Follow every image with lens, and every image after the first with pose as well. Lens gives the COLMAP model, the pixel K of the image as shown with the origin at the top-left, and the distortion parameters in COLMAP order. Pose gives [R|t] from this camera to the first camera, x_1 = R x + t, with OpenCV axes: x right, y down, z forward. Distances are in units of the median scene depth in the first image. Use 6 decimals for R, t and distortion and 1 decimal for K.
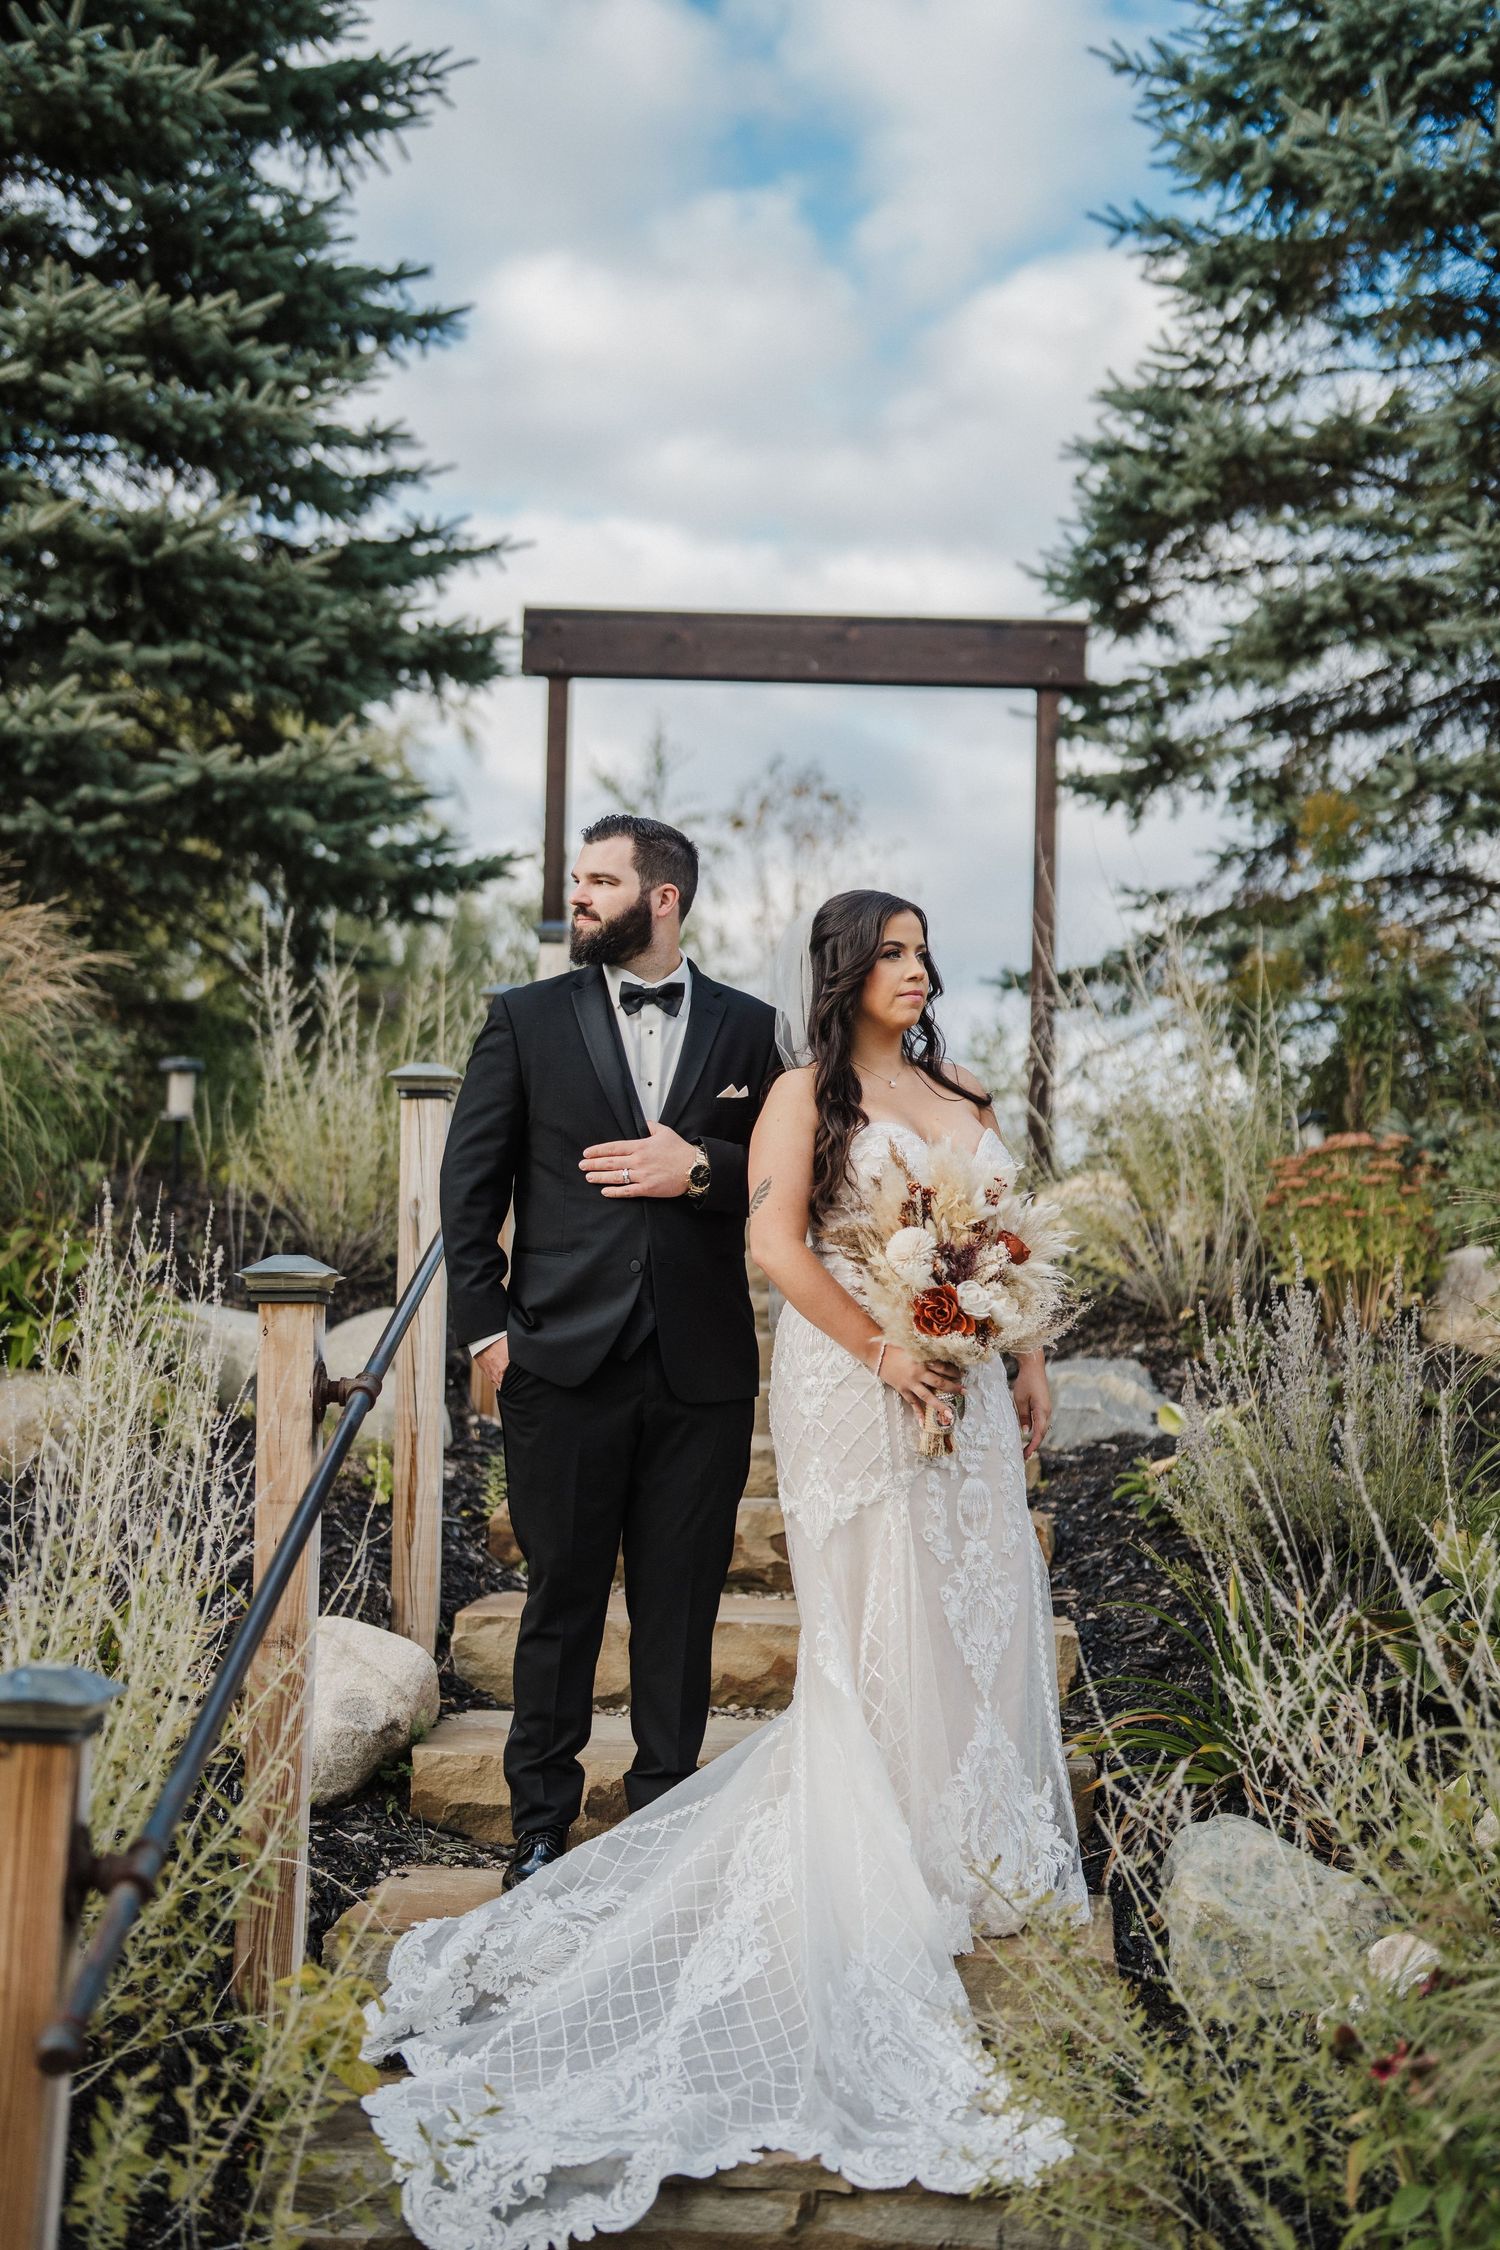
lens RADIAL K [[3089.3, 0, 750.0], [0, 3089.3, 1125.0], [0, 0, 1]] dist [-0.199858, 1.144552]
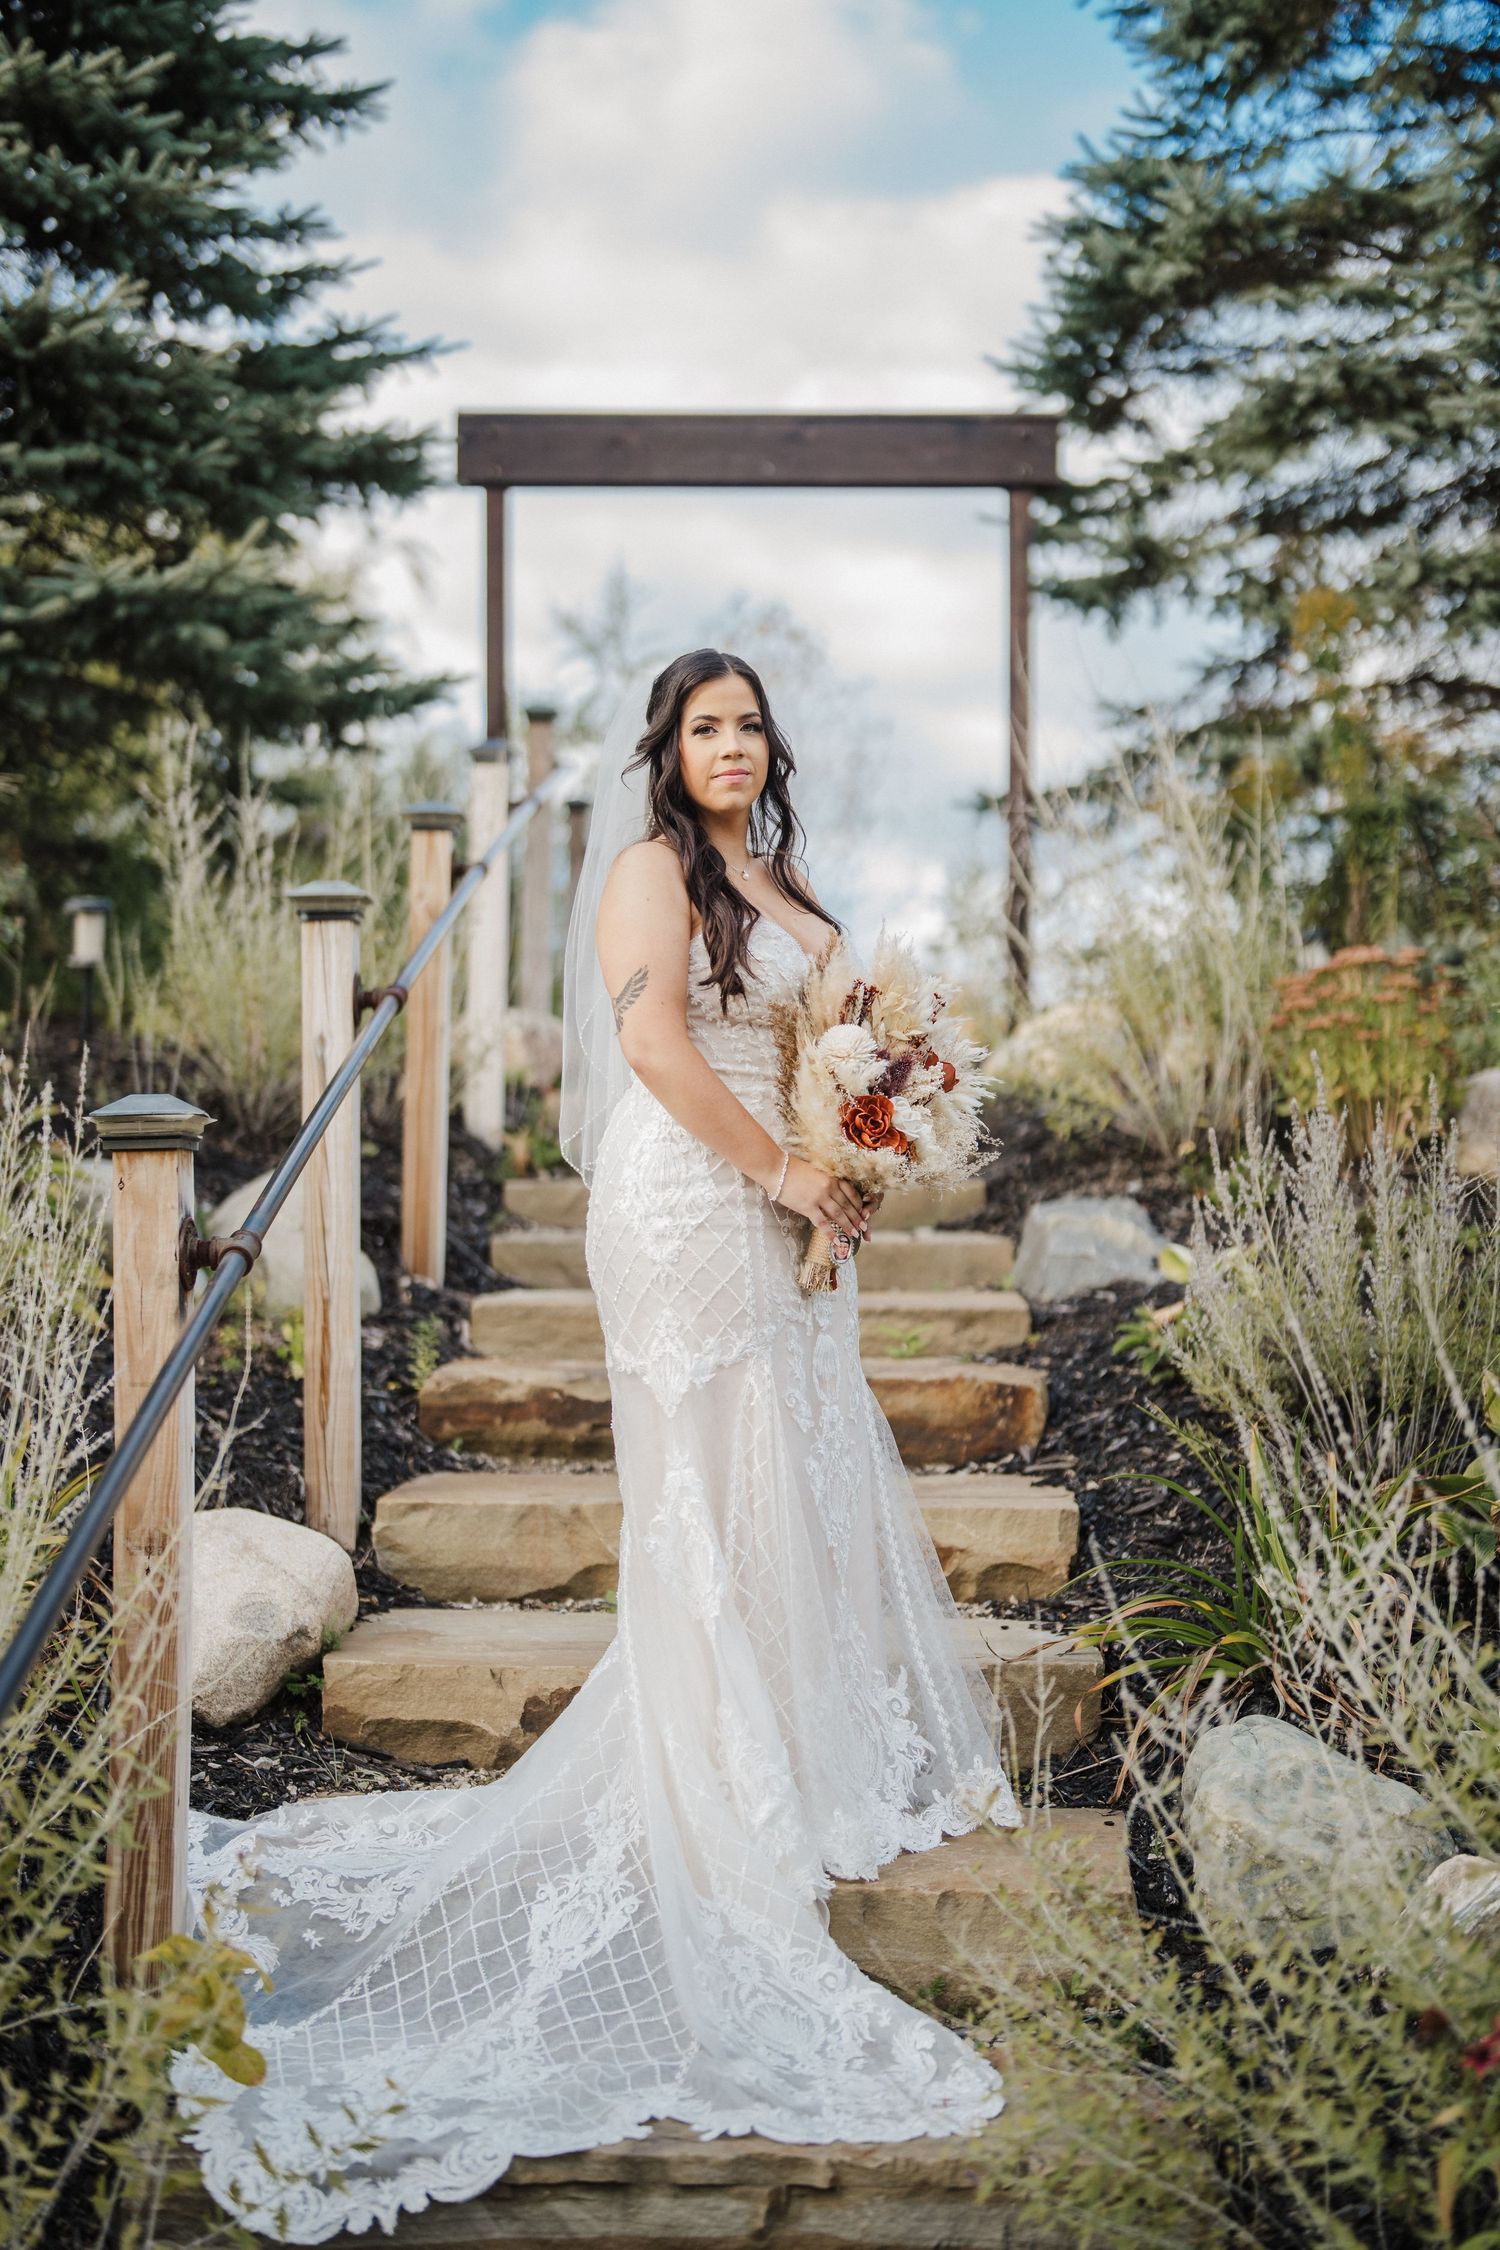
lens RADIAL K [[3089.3, 0, 750.0], [0, 3089.3, 1125.0], [0, 0, 1]] dist [-0.199858, 1.144552]
pose [[0.999718, -0.022794, 0.006652, 0.005339], [0.022458, 0.998650, 0.046830, 0.007298], [-0.007711, -0.046667, 0.998881, 0.073945]]
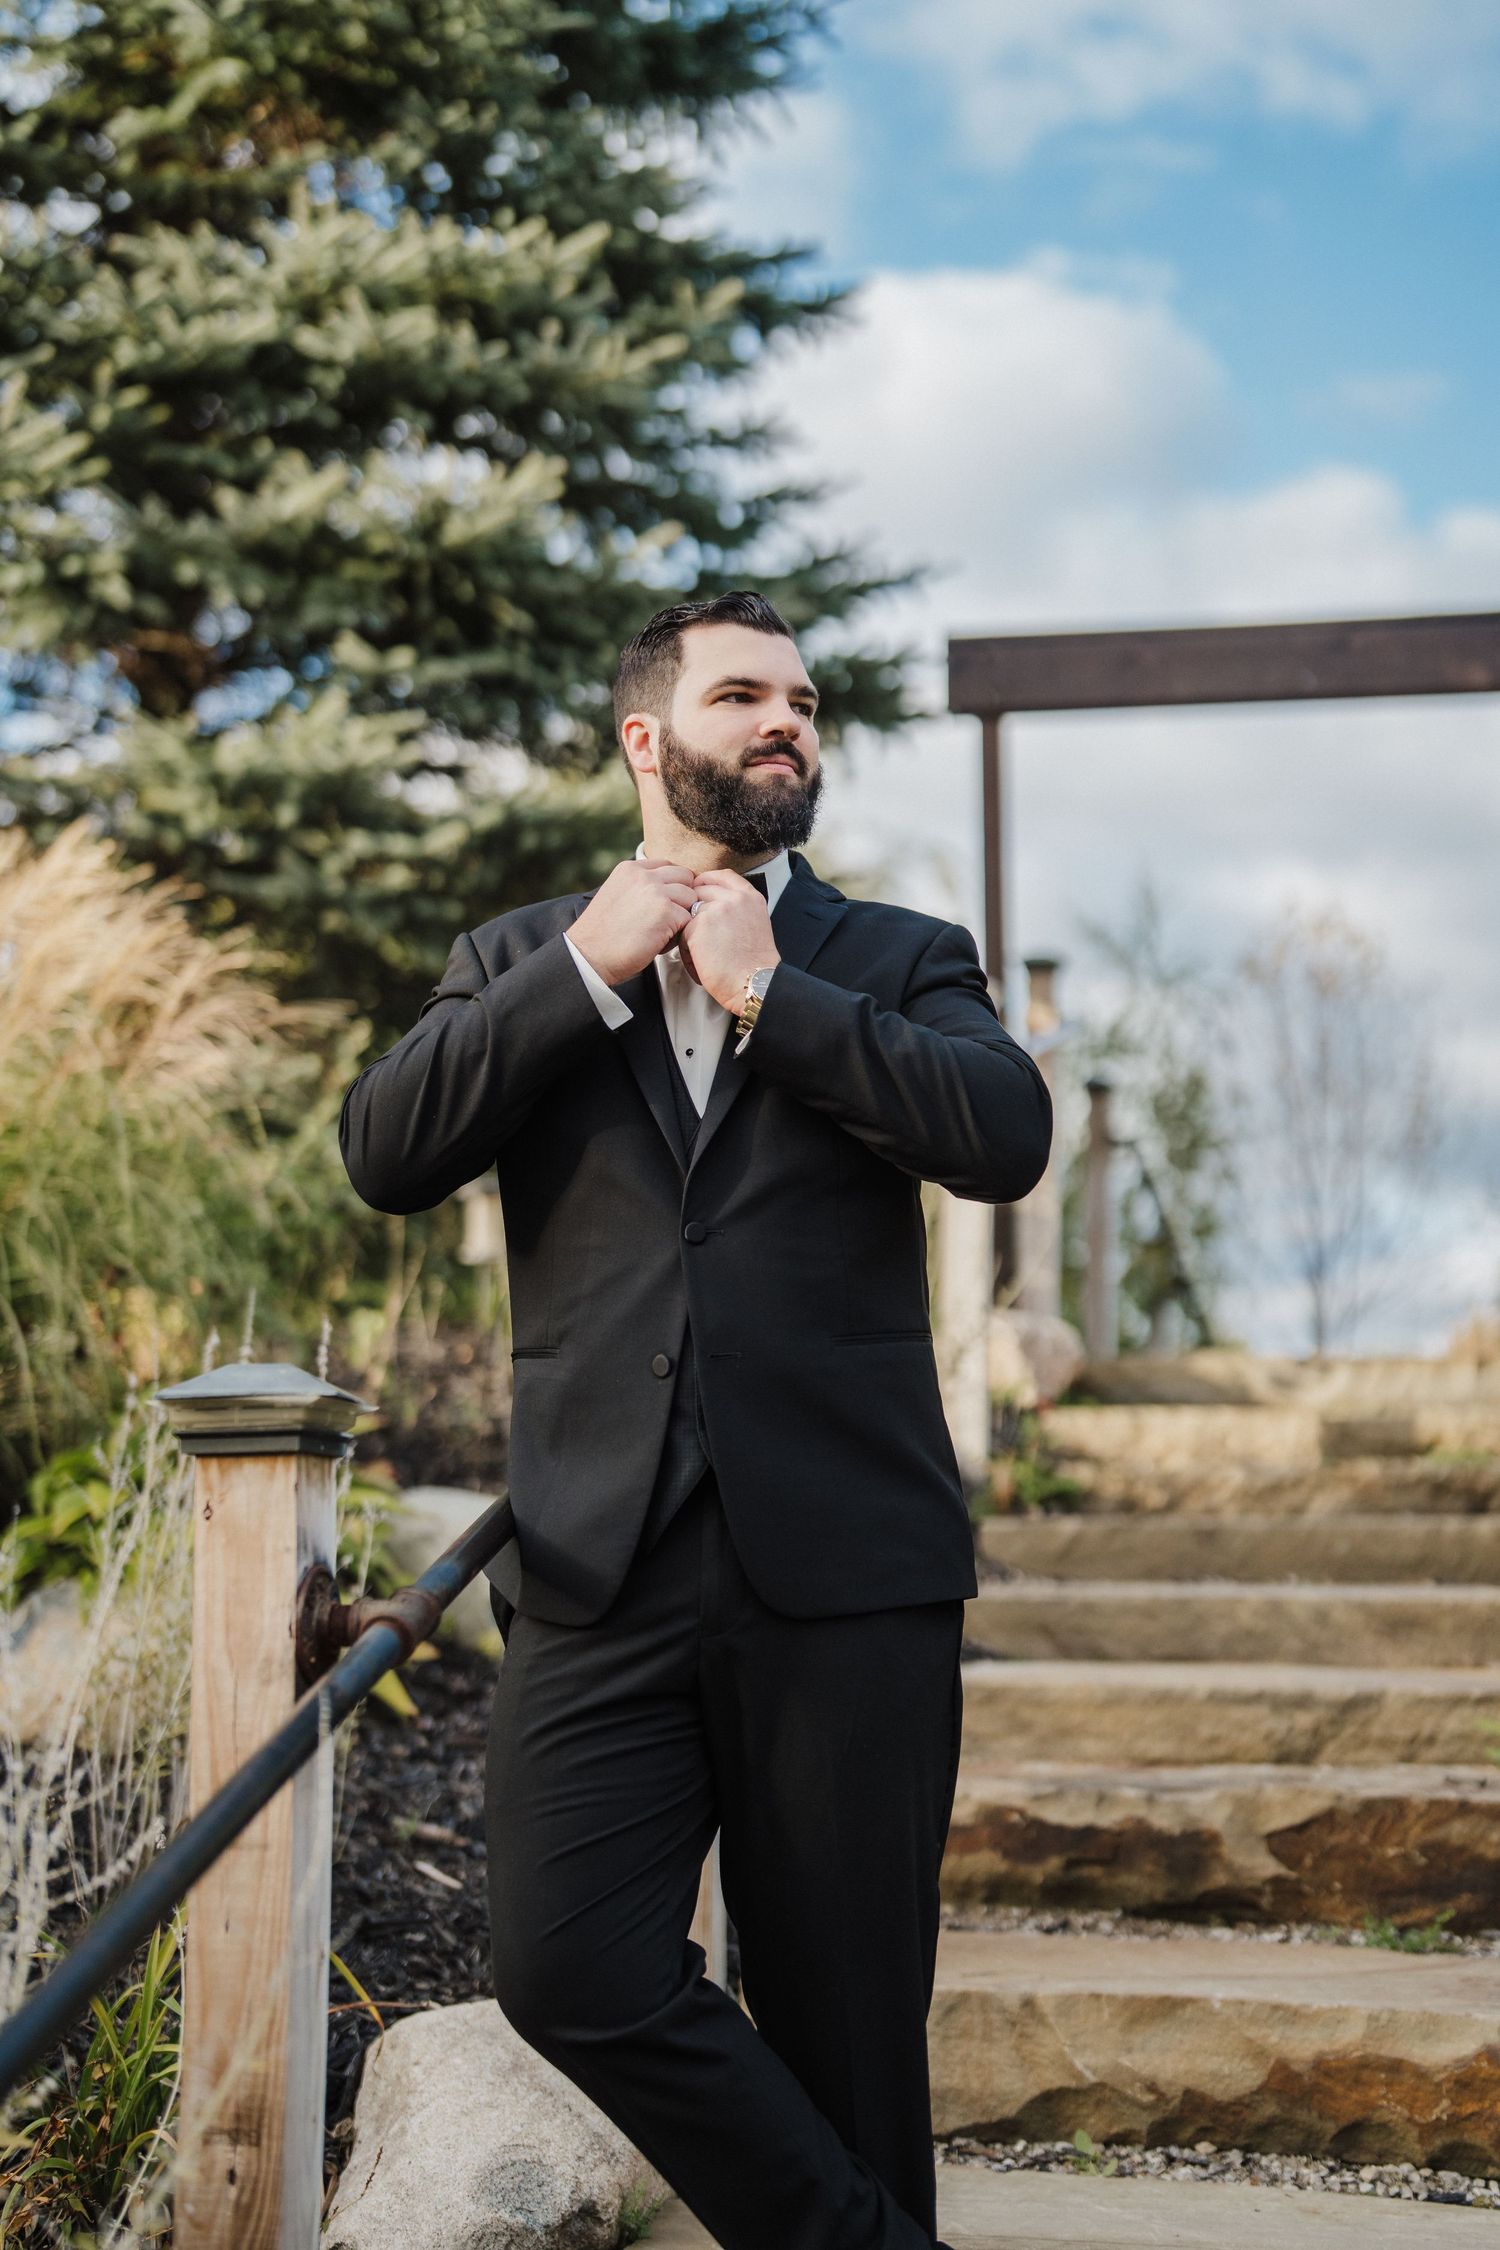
lens RADIAL K [[3089.3, 0, 750.0], [0, 3089.3, 1125.0], [0, 0, 1]] dist [-0.199858, 1.144552]
pose [[0.984314, -0.044720, -0.170665, 0.010977], [0.033121, 0.996982, -0.070214, 0.020259], [0.173290, 0.063460, 0.982824, 0.243470]]
